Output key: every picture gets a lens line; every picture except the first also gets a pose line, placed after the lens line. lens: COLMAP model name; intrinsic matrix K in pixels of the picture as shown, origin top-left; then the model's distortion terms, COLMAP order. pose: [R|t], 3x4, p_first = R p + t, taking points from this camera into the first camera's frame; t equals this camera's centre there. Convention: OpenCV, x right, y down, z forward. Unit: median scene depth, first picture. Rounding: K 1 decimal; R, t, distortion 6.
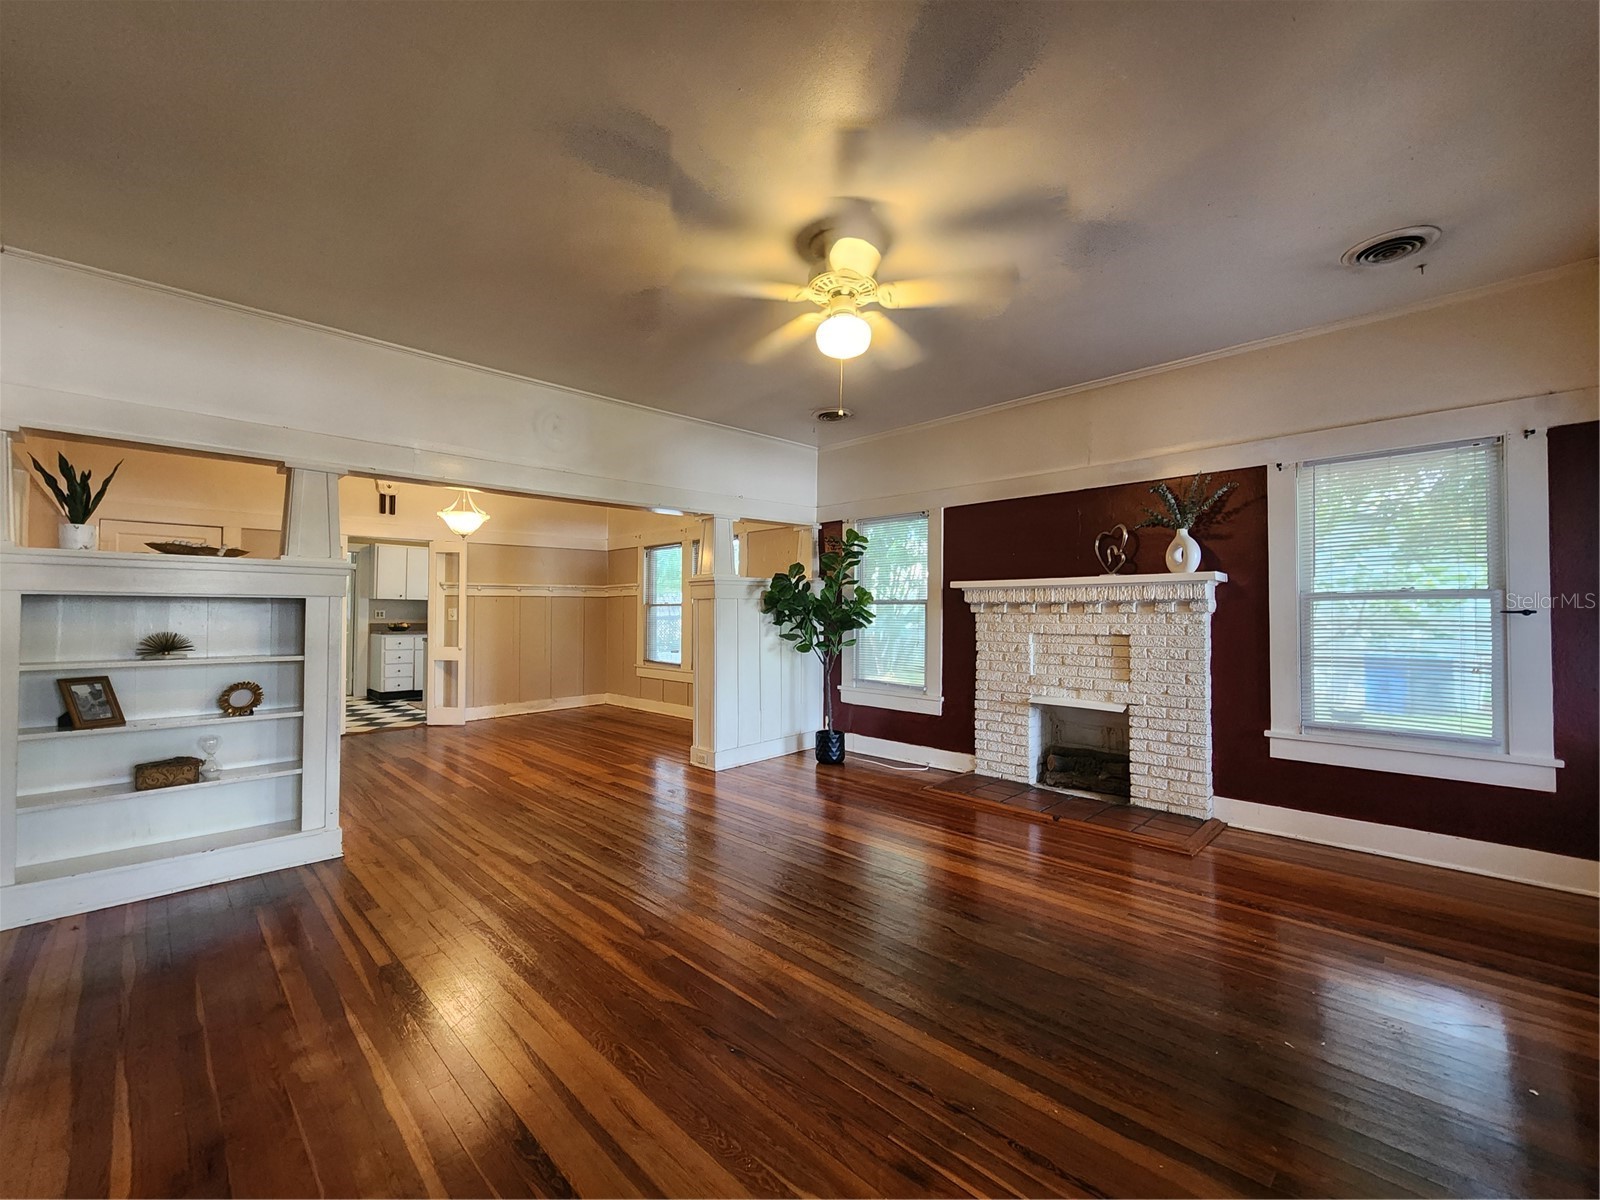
lens RADIAL K [[651.5, 0, 812.4], [0, 651.5, 600.8], [0, 0, 1]] dist [-0.000686, -0.000533]
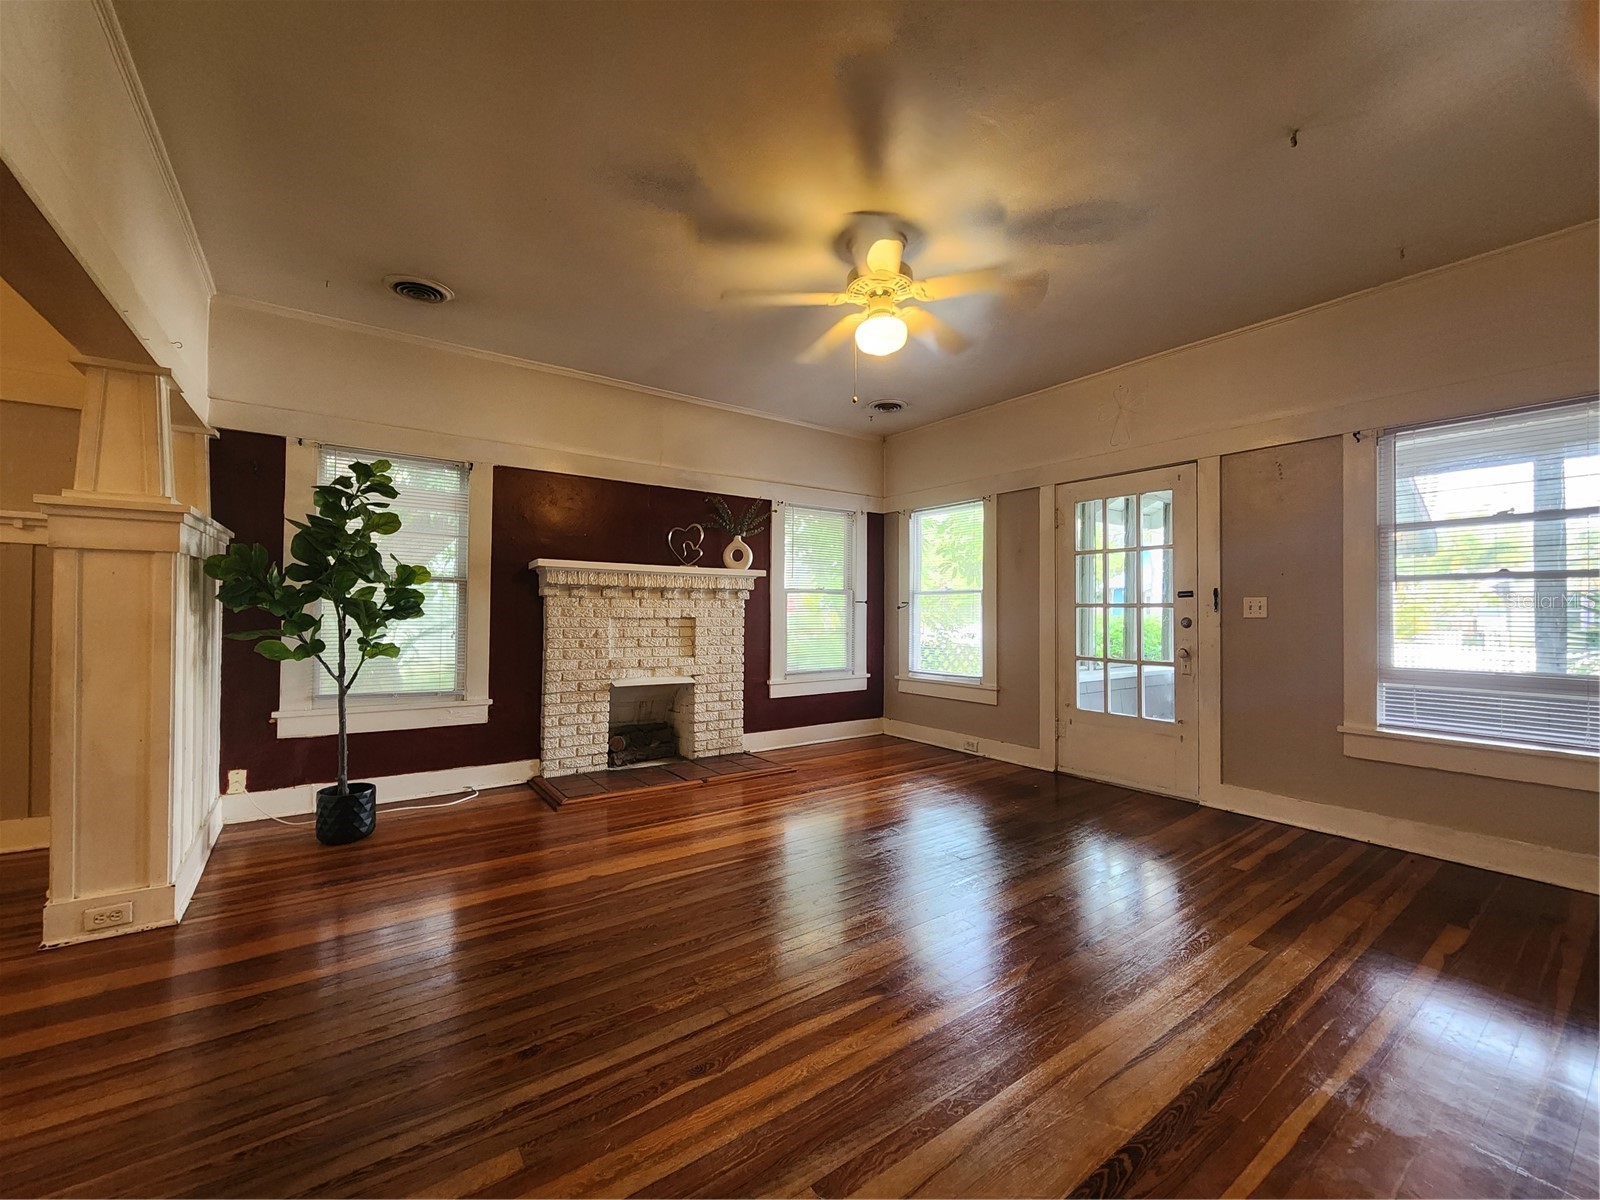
lens RADIAL K [[651.5, 0, 815.2], [0, 651.5, 602.5], [0, 0, 1]] dist [-0.000686, -0.000533]
pose [[0.173842, 0.000020, 0.984774, -0.620638], [-0.040617, 0.999149, 0.007150, 0.007134], [-0.983936, -0.041241, 0.173695, 0.551212]]
